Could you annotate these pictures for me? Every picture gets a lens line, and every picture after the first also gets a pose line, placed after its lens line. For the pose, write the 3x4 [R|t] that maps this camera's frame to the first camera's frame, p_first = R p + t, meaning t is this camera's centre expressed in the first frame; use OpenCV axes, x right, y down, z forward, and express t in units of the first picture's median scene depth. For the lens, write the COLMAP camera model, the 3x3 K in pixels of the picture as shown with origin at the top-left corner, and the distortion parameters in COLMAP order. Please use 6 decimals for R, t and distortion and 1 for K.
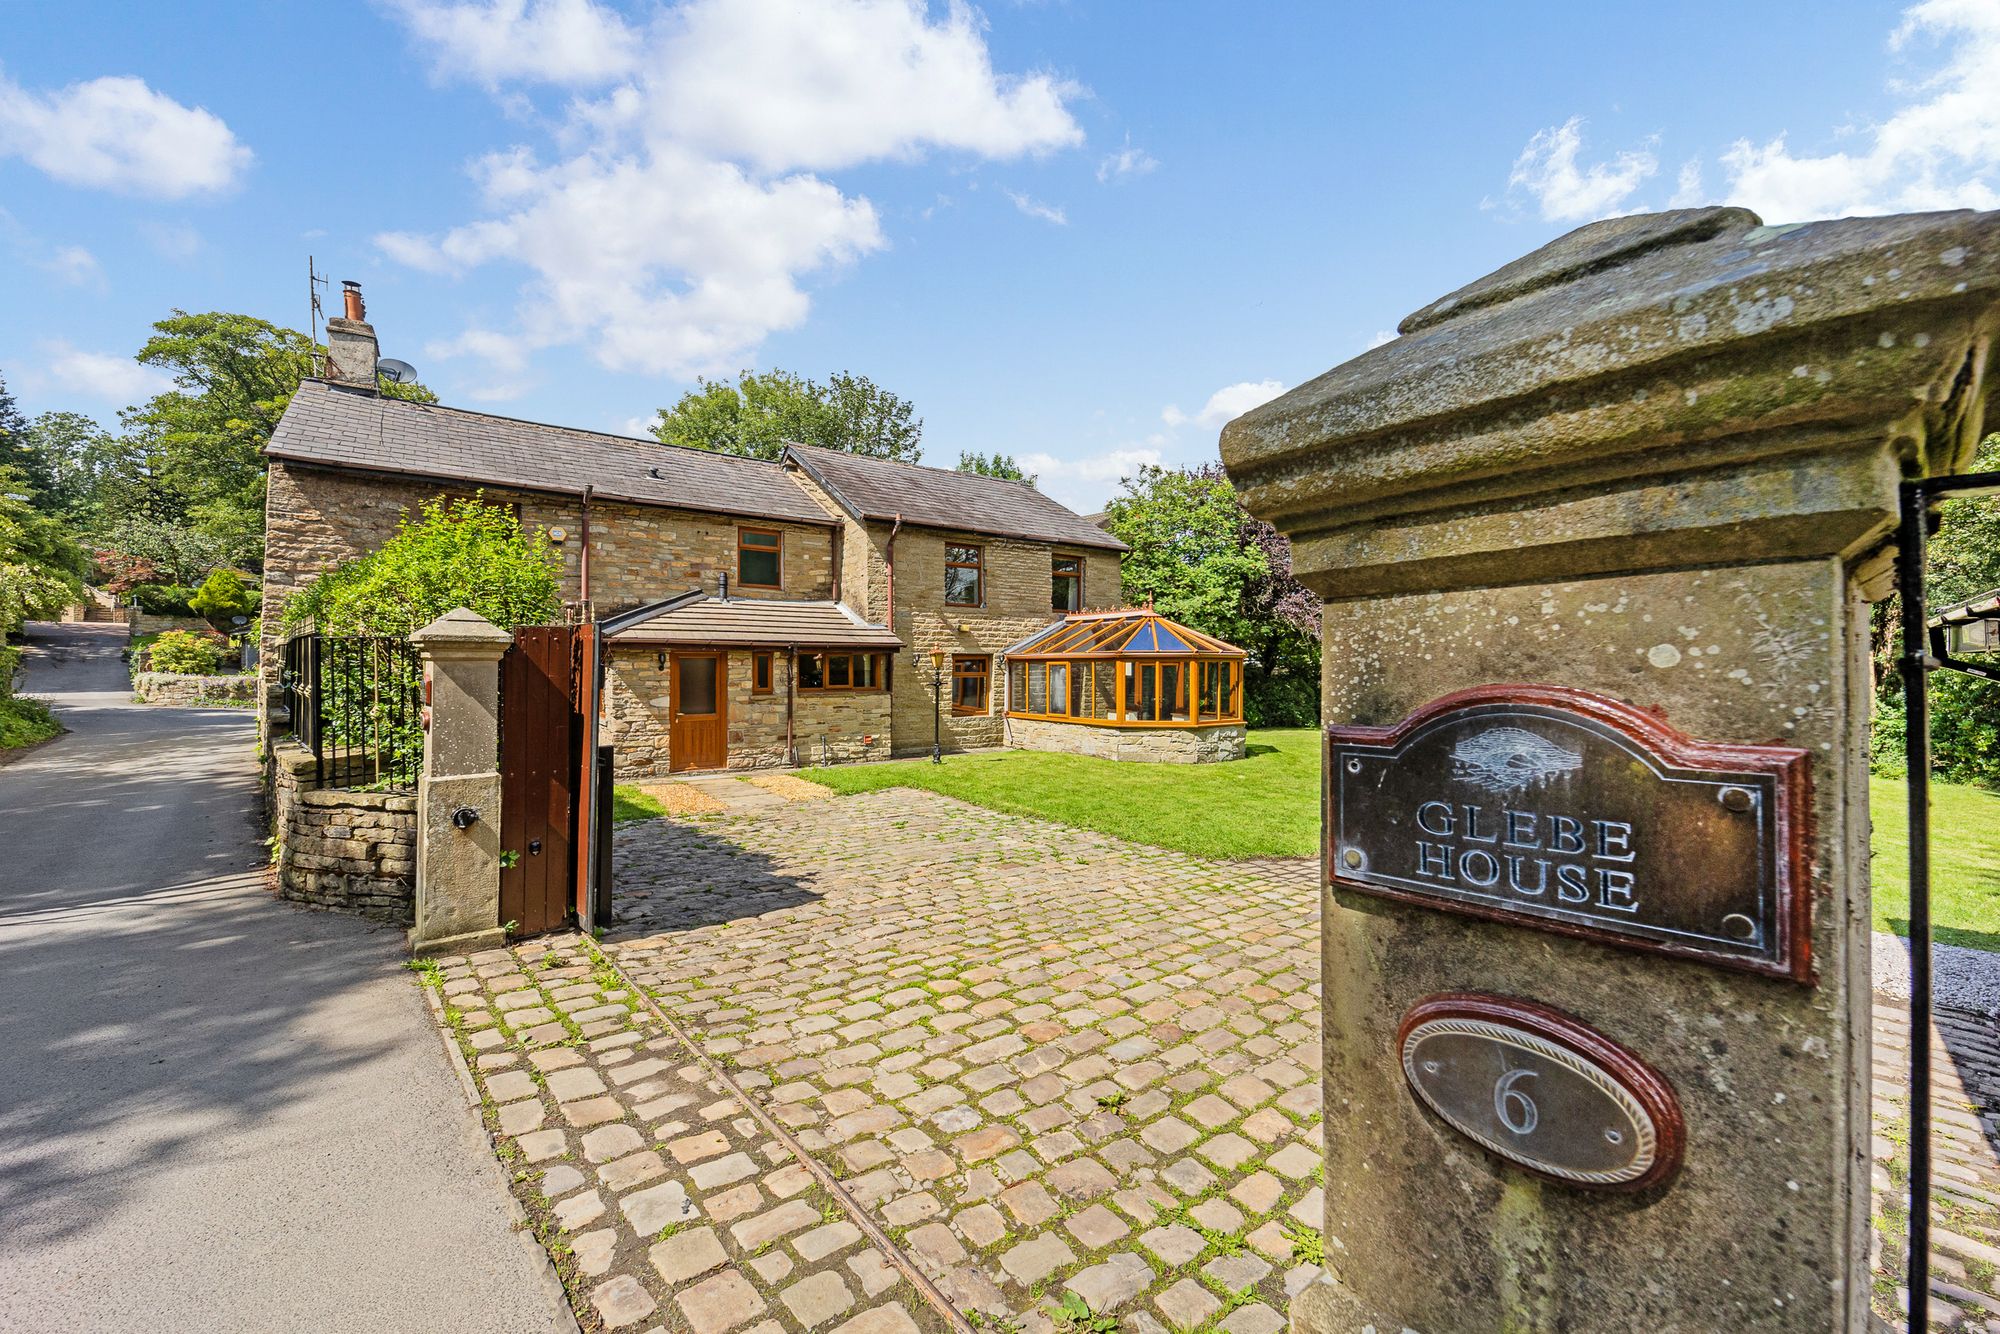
lens RADIAL K [[794.8, 0, 1002.9], [0, 794.8, 669.5], [0, 0, 1]] dist [0.038903, -0.000949]
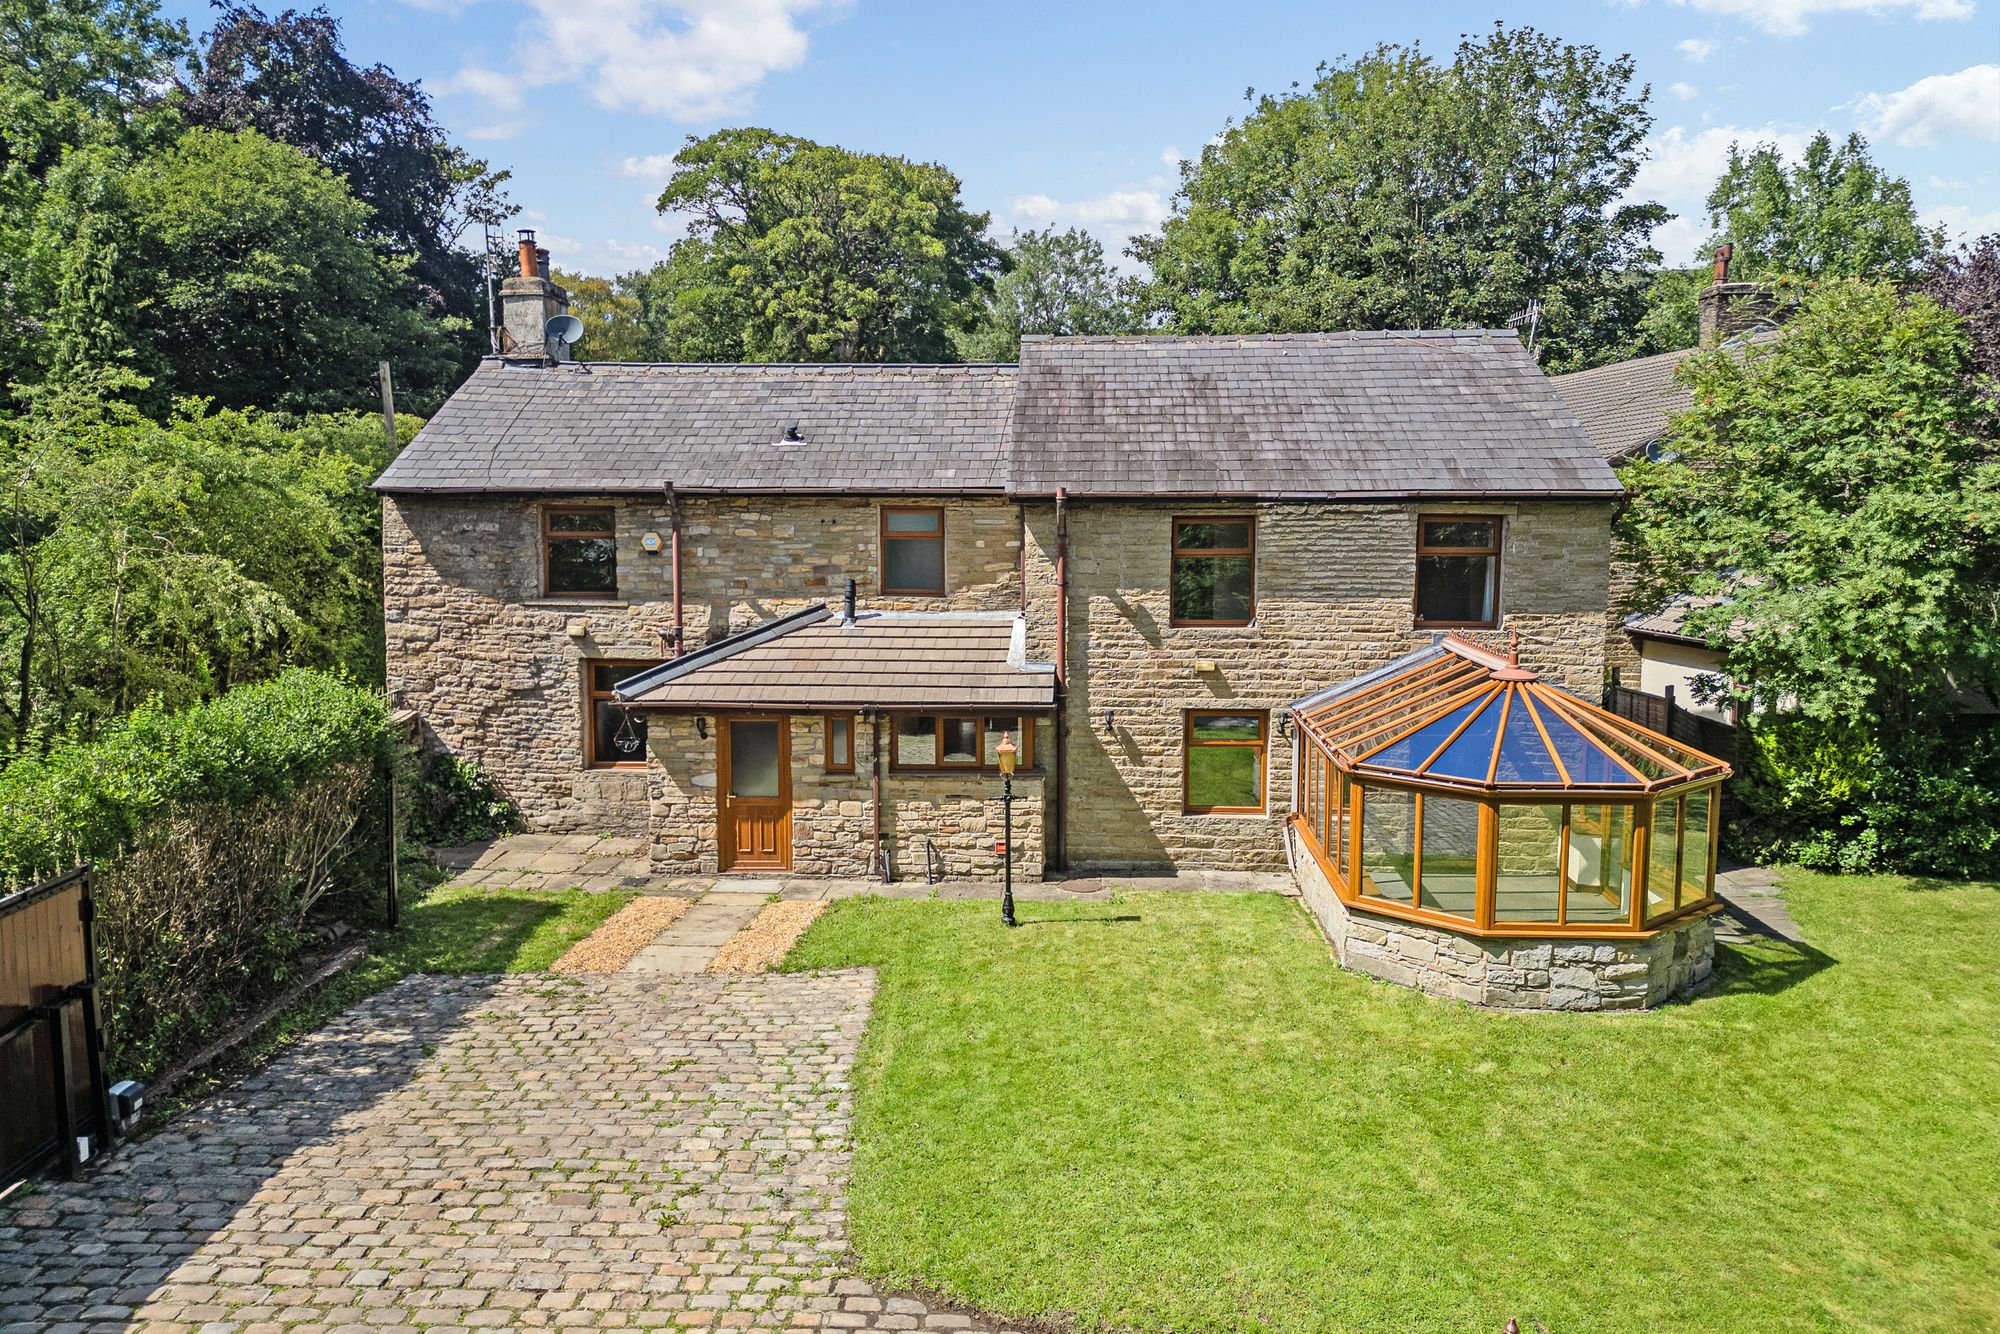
lens RADIAL K [[1390.7, 0, 1001.7], [0, 1390.7, 667.9], [0, 0, 1]] dist [0.072687, -0.058611]
pose [[0.776827, 0.072288, -0.625551, 0.612204], [-0.001111, 0.993545, 0.113433, -0.215854], [0.629713, -0.087423, 0.771893, 0.167805]]
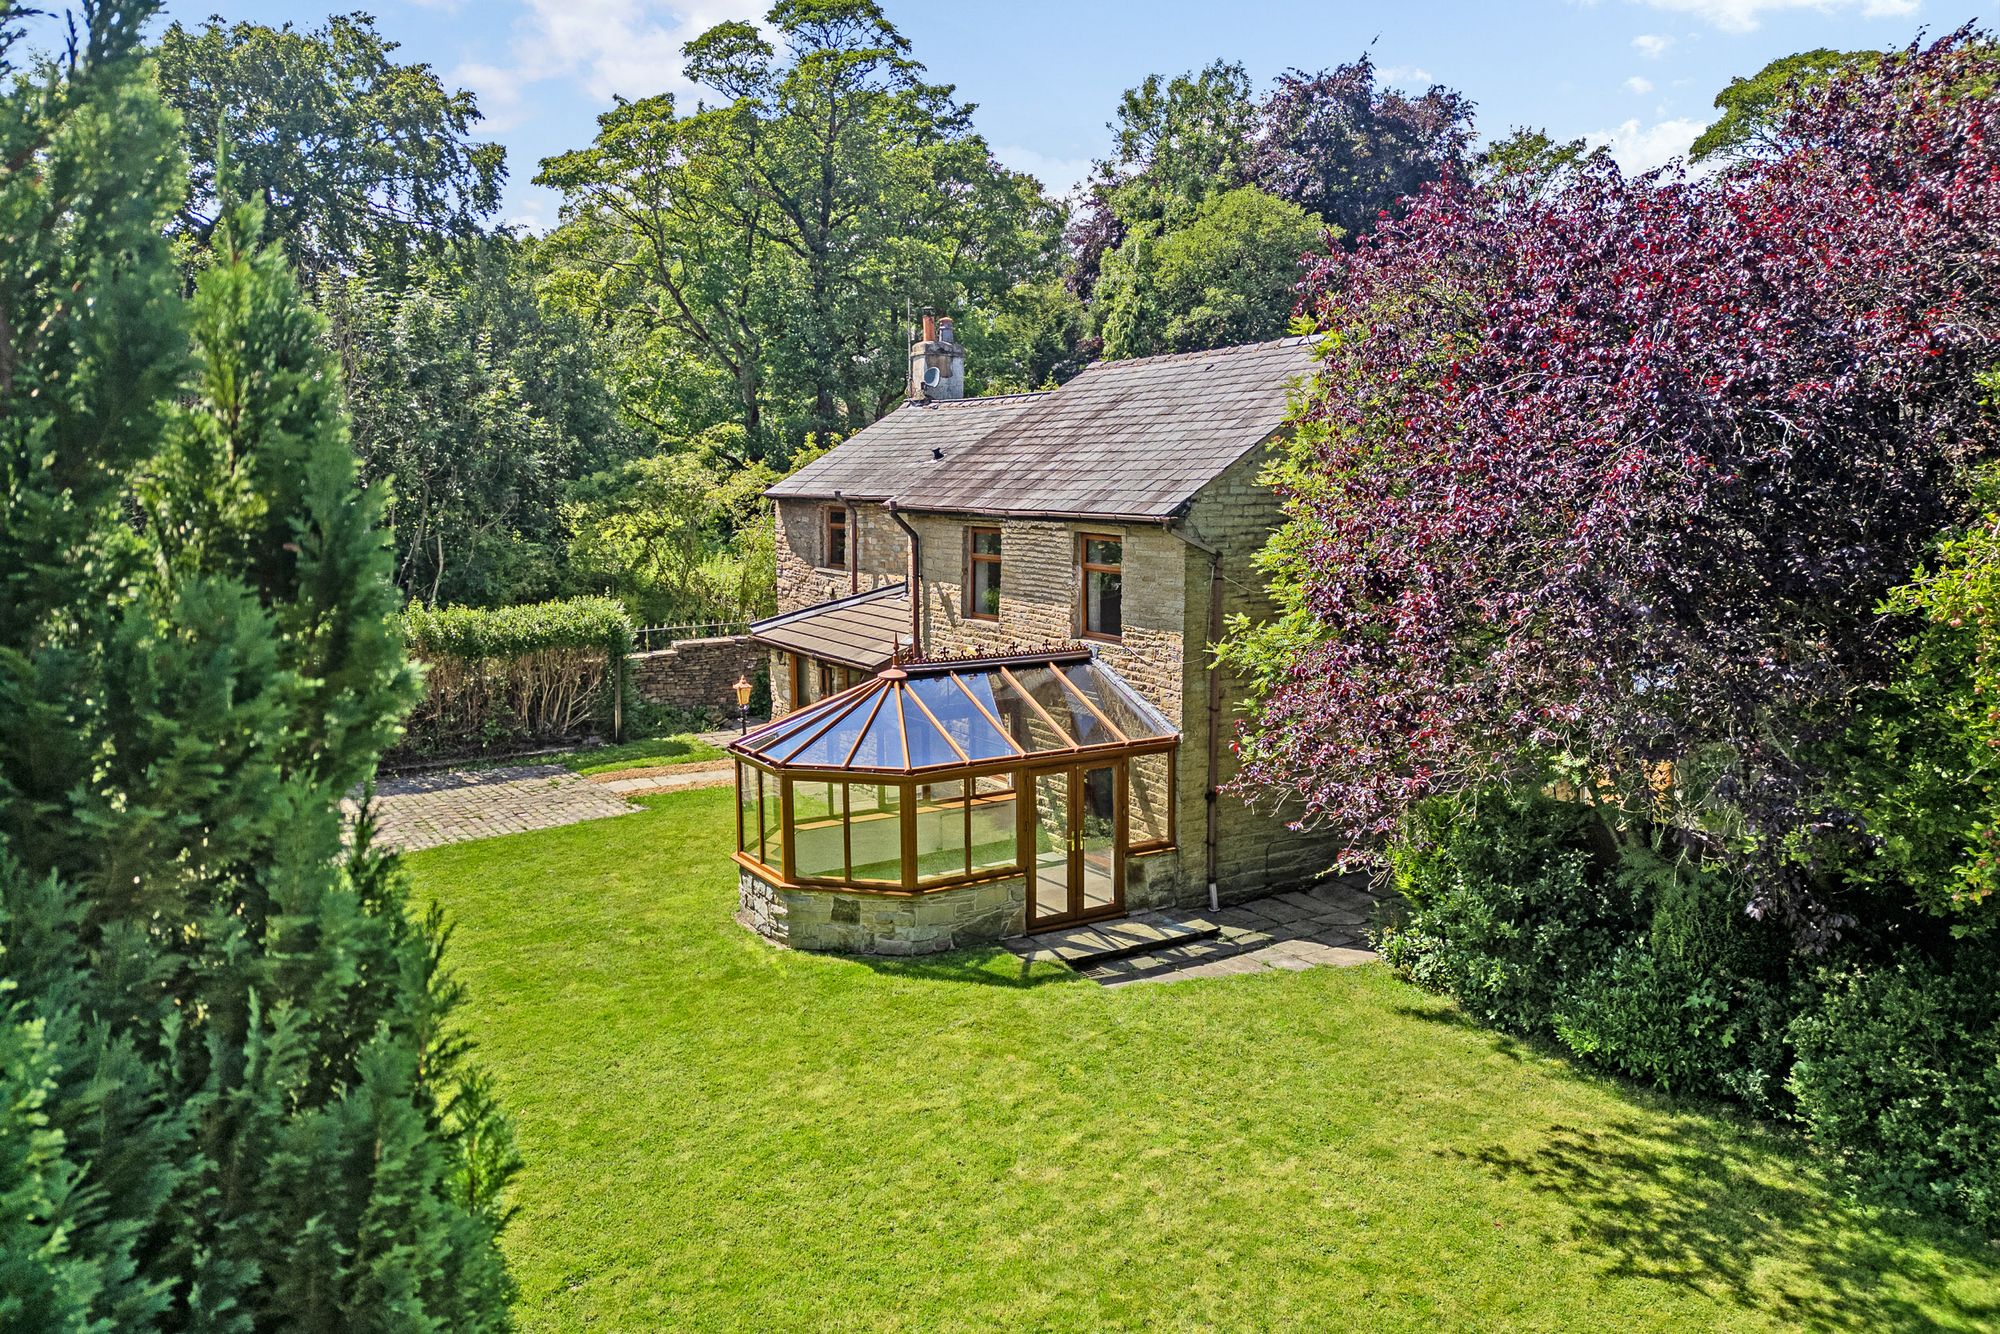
lens RADIAL K [[1390.7, 0, 1003.8], [0, 1390.7, 657.7], [0, 0, 1]] dist [0.072687, -0.058611]
pose [[-0.070836, 0.133781, -0.988476, 1.496727], [0.002722, 0.990988, 0.133926, -0.272625], [0.997484, 0.006796, -0.070562, 1.453148]]
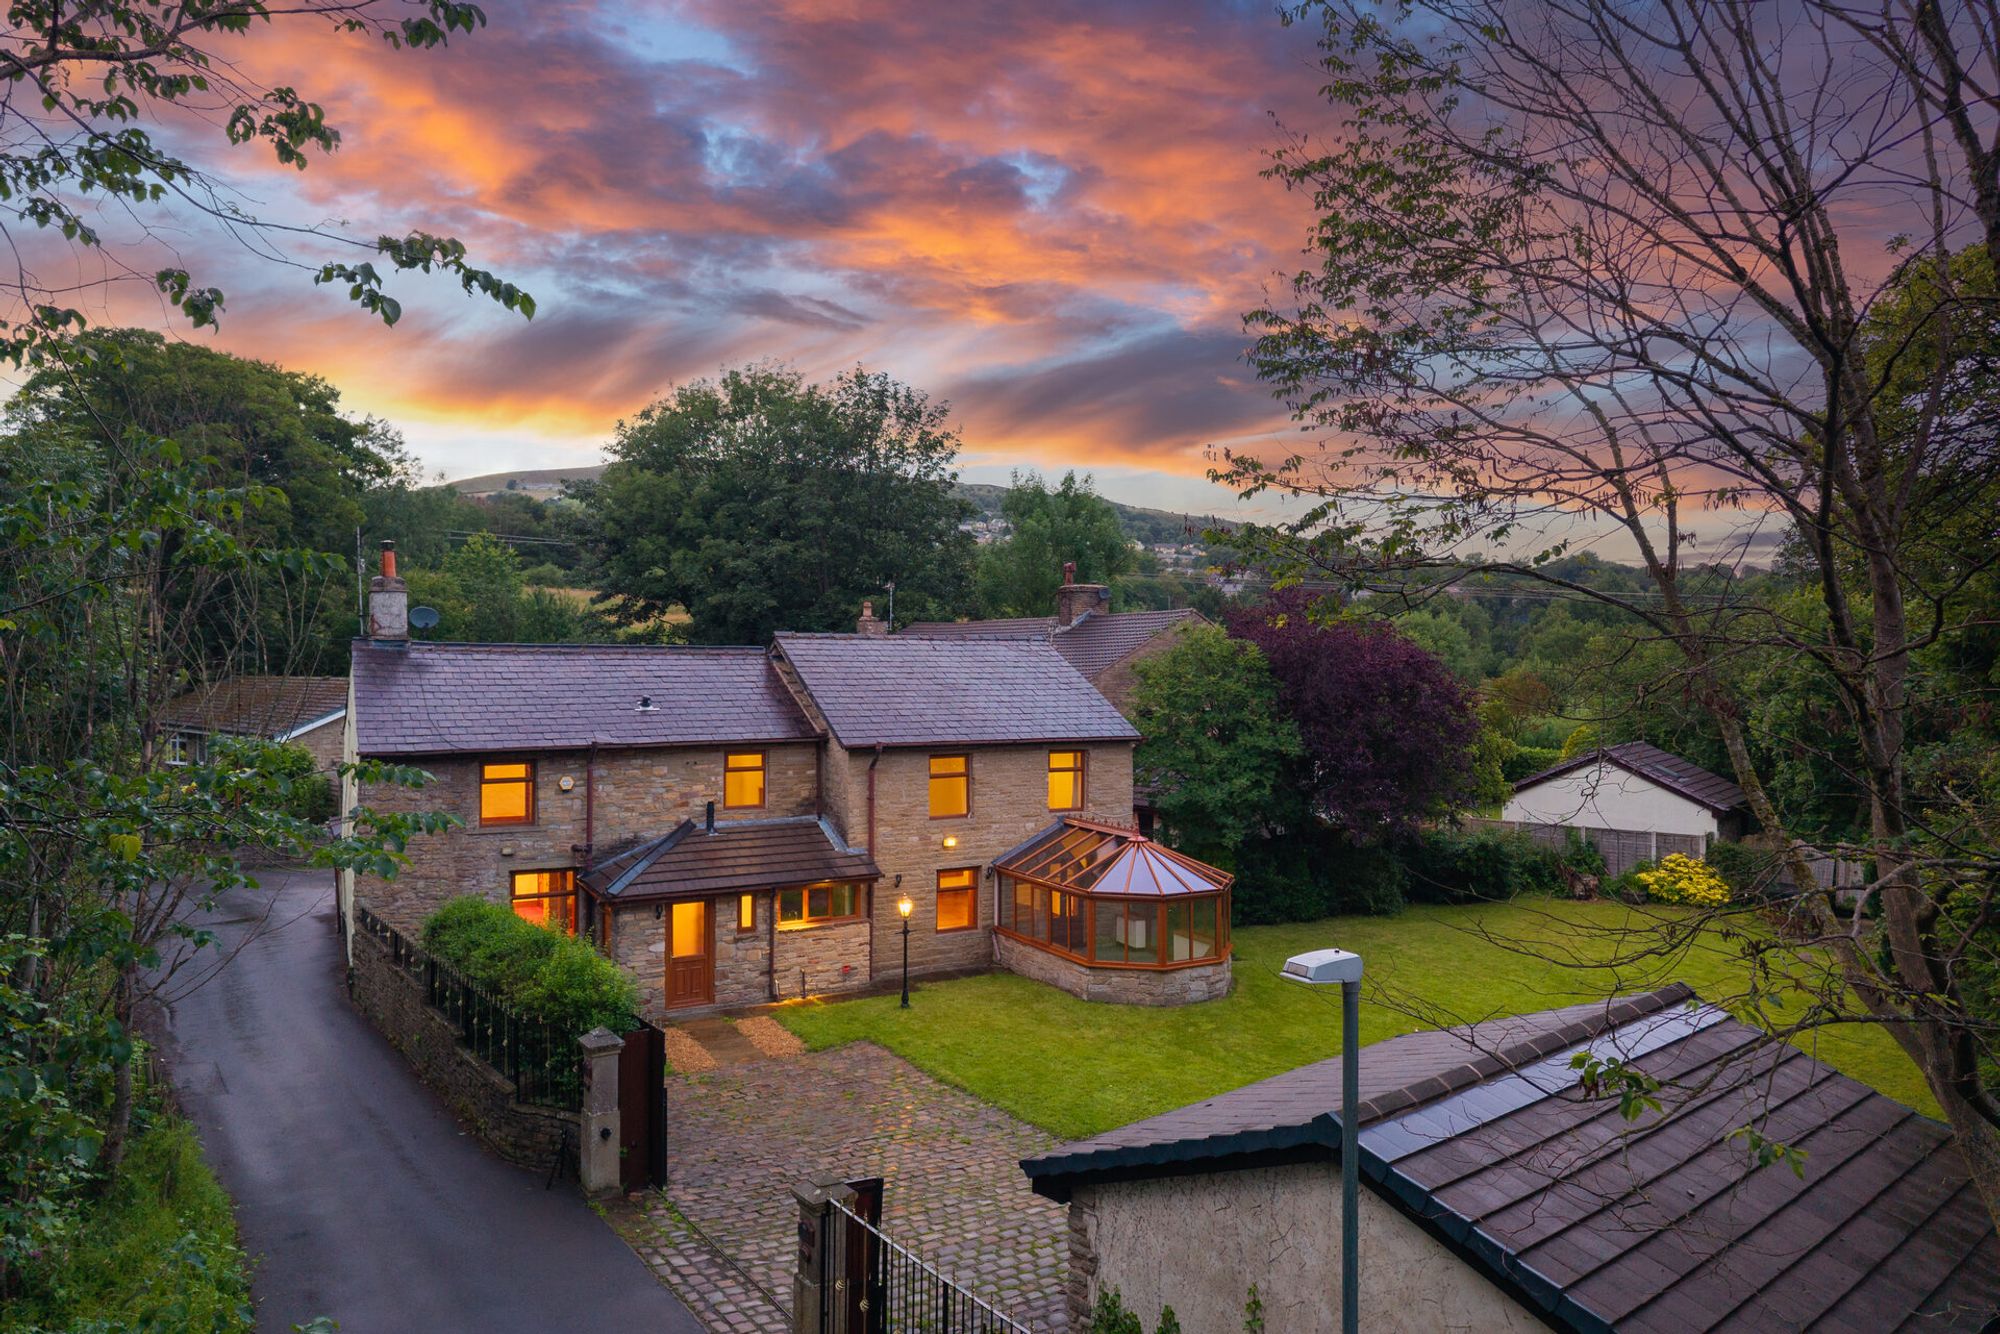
lens RADIAL K [[1339.3, 0, 991.1], [0, 1339.3, 662.5], [0, 0, 1]] dist [0.027488, -0.022137]
pose [[0.993710, 0.001732, -0.111967, 0.241533], [-0.001718, 0.999998, 0.000227, -0.358041], [0.111967, -0.000033, 0.993712, -0.805917]]
